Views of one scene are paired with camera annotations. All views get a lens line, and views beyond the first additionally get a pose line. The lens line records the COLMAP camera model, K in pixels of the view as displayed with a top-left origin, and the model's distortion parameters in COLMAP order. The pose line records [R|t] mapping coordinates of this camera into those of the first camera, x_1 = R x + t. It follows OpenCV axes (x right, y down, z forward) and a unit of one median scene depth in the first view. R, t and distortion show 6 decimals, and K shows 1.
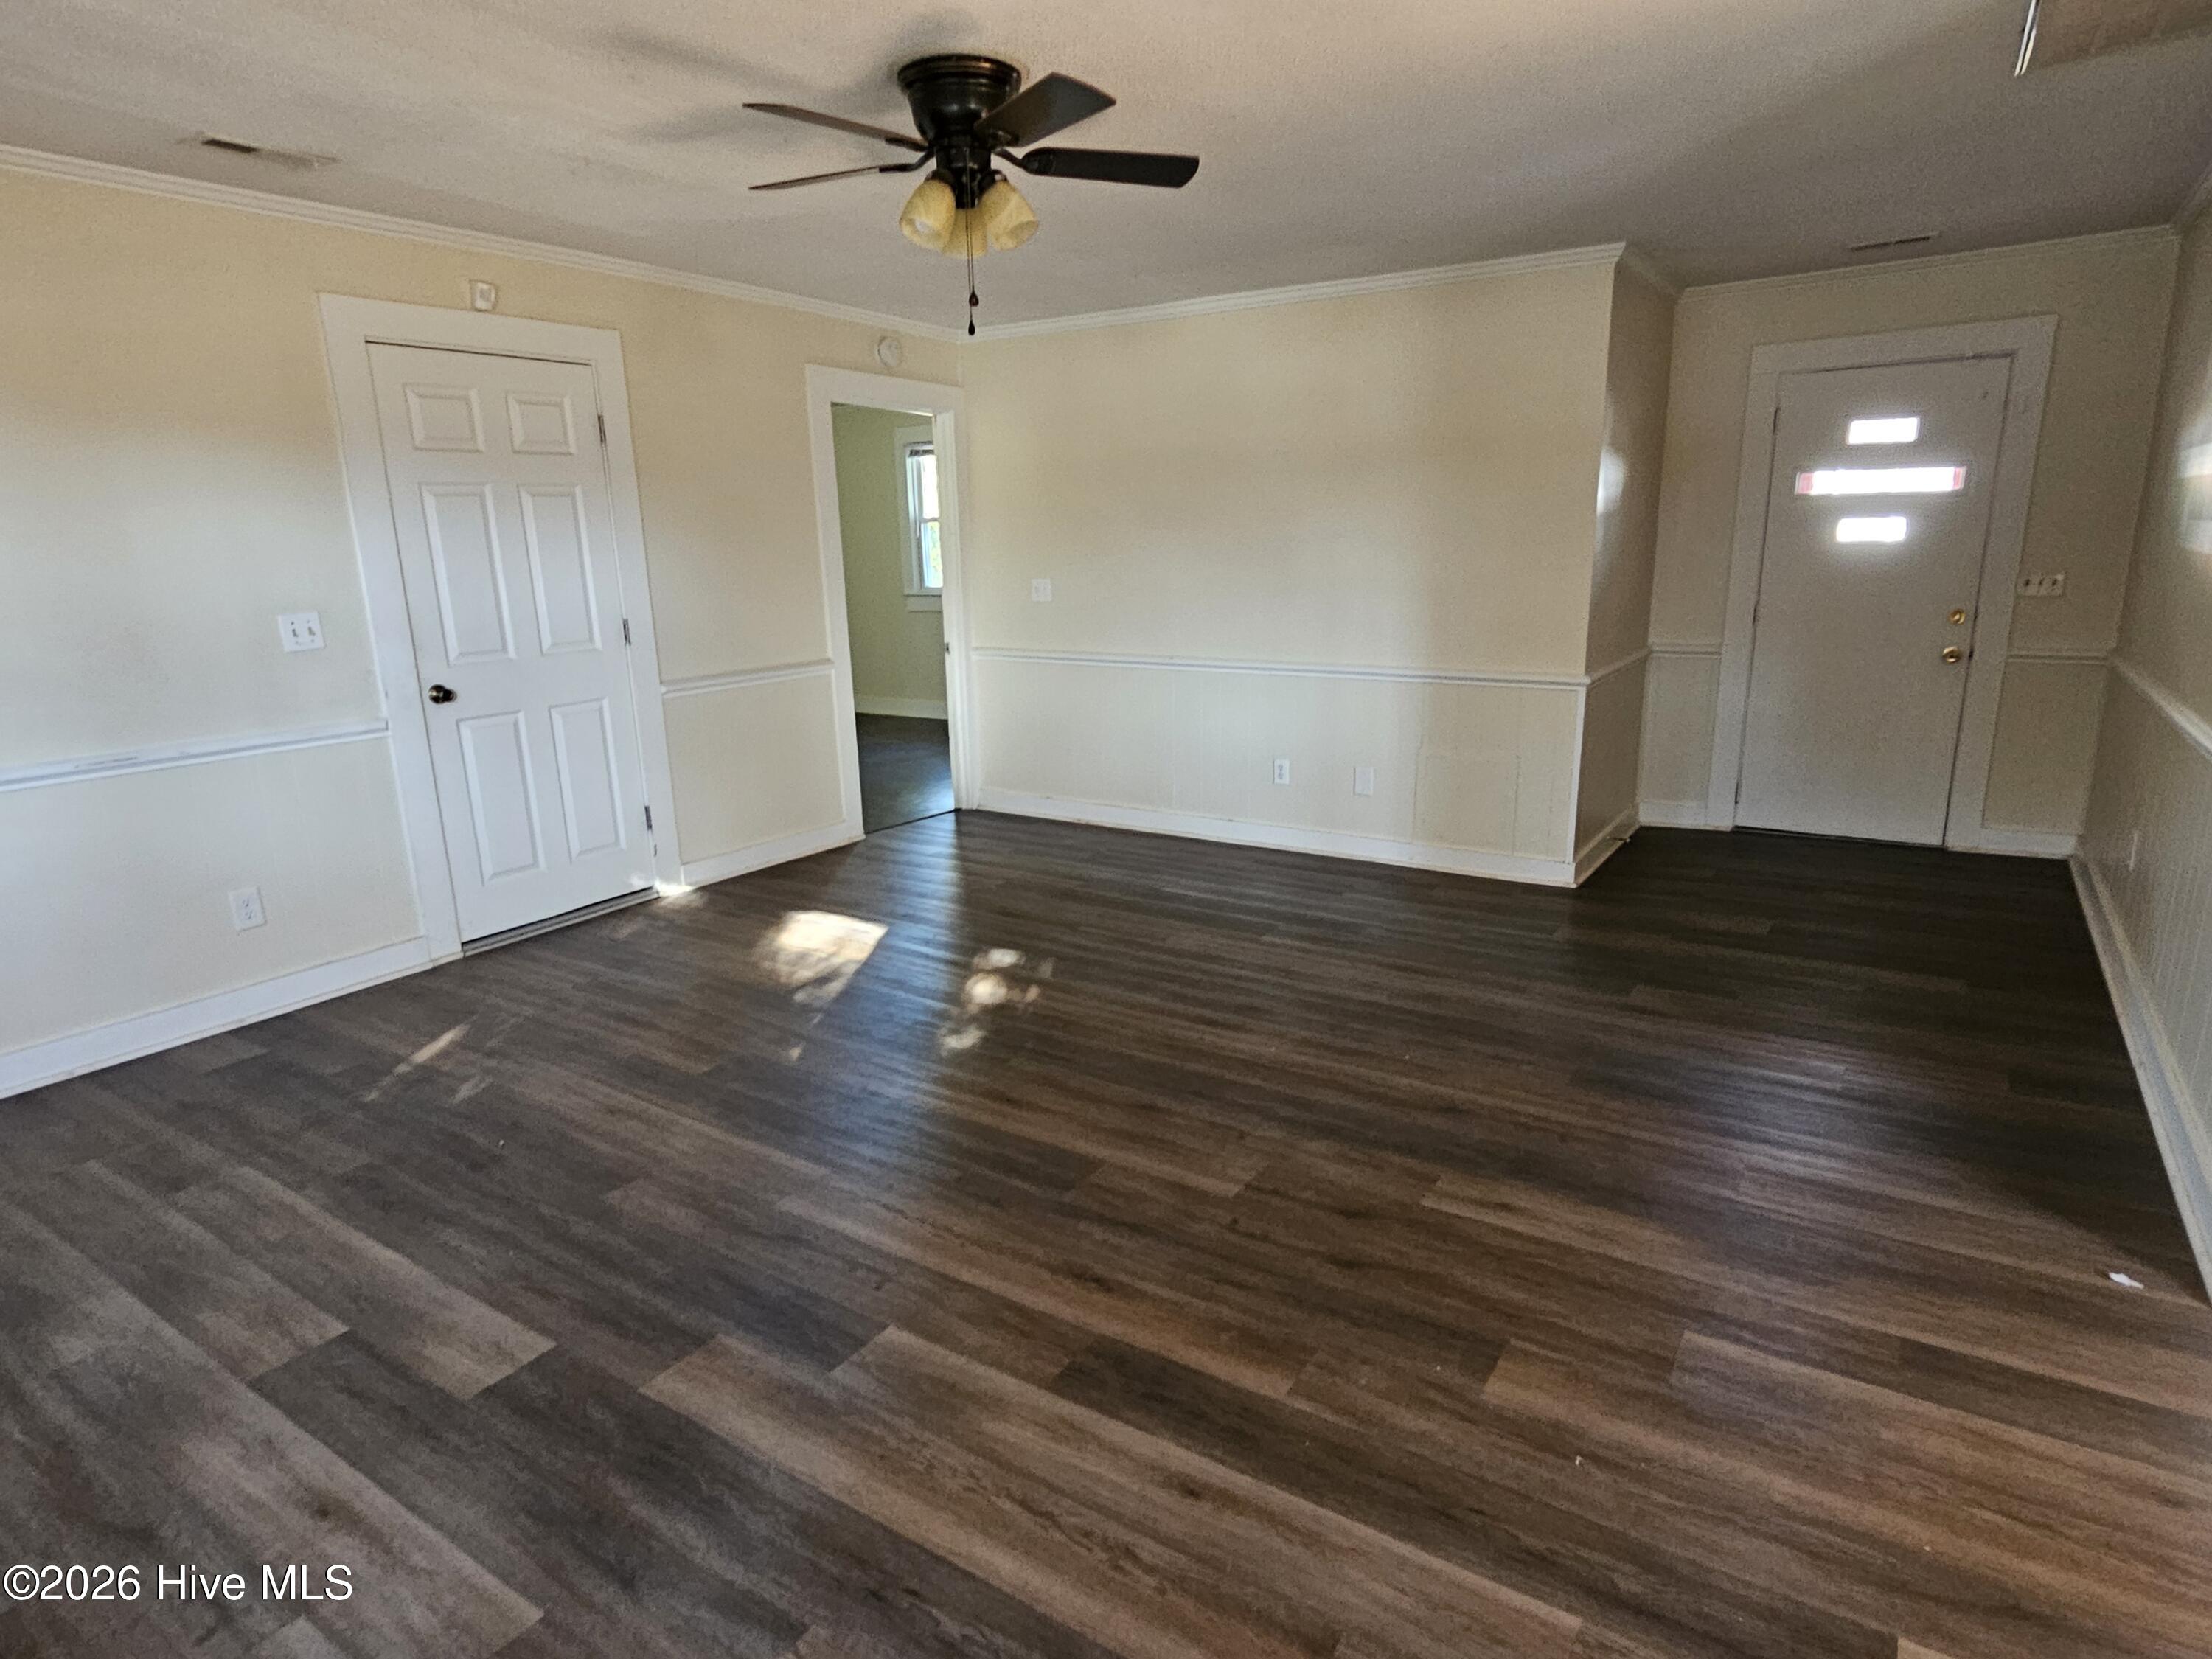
lens RADIAL K [[1192.5, 0, 1127.9], [0, 1192.5, 823.6], [0, 0, 1]] dist [-0.009332, 0.000777]
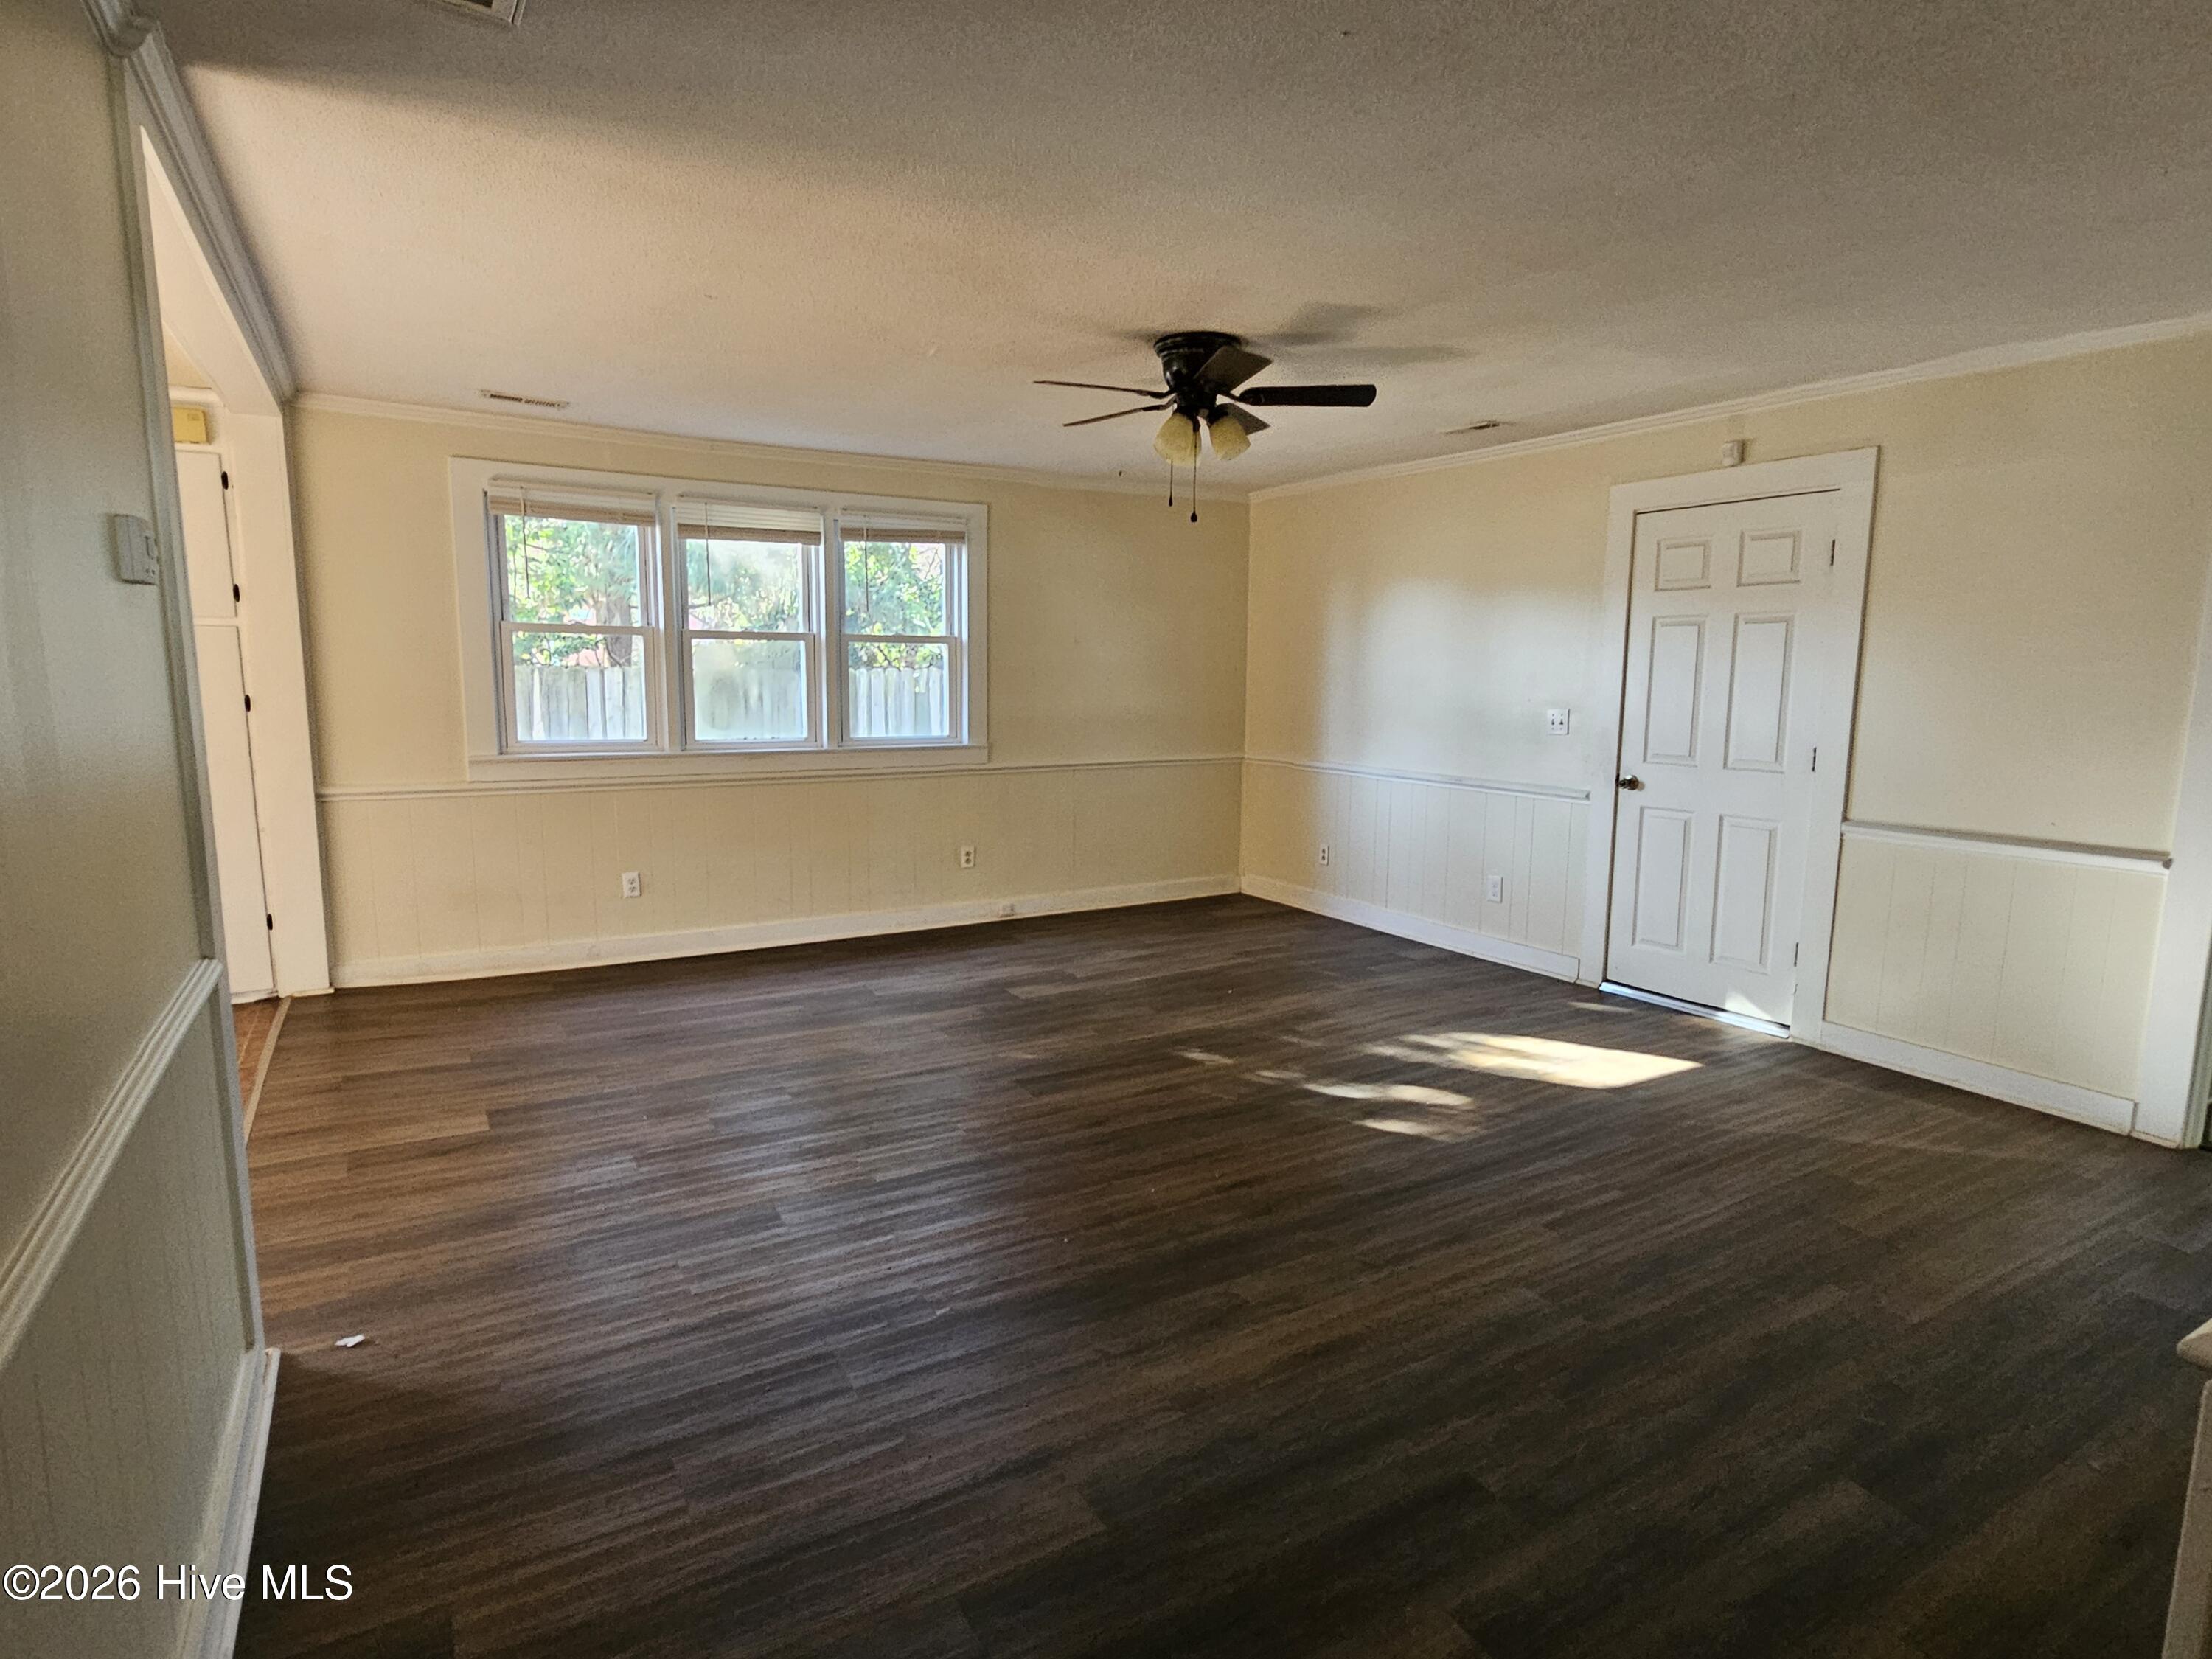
lens RADIAL K [[1192.5, 0, 1123.8], [0, 1192.5, 832.3], [0, 0, 1]] dist [-0.009332, 0.000777]
pose [[-0.408144, 0.149027, -0.900672, 0.952508], [-0.222312, 0.940662, 0.256385, -0.323536], [0.885435, 0.304872, -0.350795, 1.219637]]
